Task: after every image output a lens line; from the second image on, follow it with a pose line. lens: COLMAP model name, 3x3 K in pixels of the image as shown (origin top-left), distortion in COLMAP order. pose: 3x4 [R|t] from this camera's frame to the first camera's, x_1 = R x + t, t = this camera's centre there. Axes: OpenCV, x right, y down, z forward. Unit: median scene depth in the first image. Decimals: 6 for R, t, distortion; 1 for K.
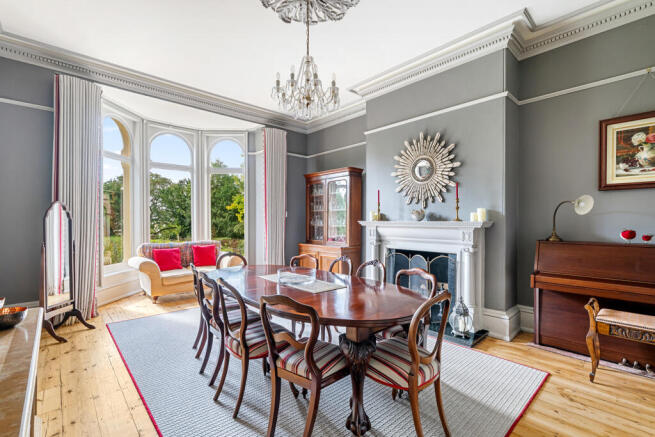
lens RADIAL K [[296.3, 0, 327.8], [0, 296.3, 226.4], [0, 0, 1]] dist [-0.011861, -0.000142]
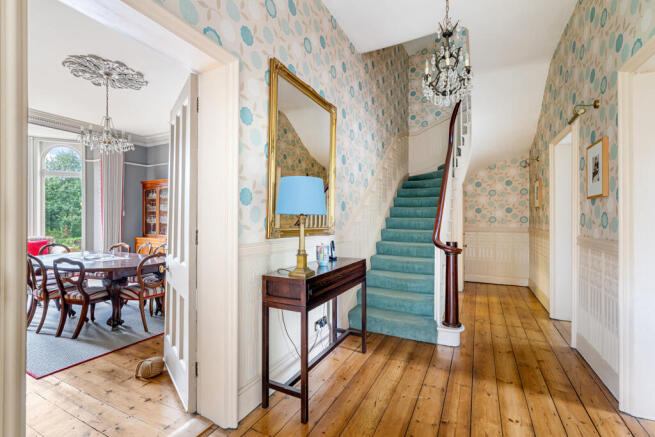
lens RADIAL K [[291.3, 0, 327.5], [0, 291.3, 218.5], [0, 0, 1]] dist [-0.000809, 0.000102]
pose [[0.938316, 0.001126, 0.345777, 0.233720], [0.005200, 0.999836, -0.017369, 0.004990], [-0.345739, 0.018096, 0.938156, -0.405514]]
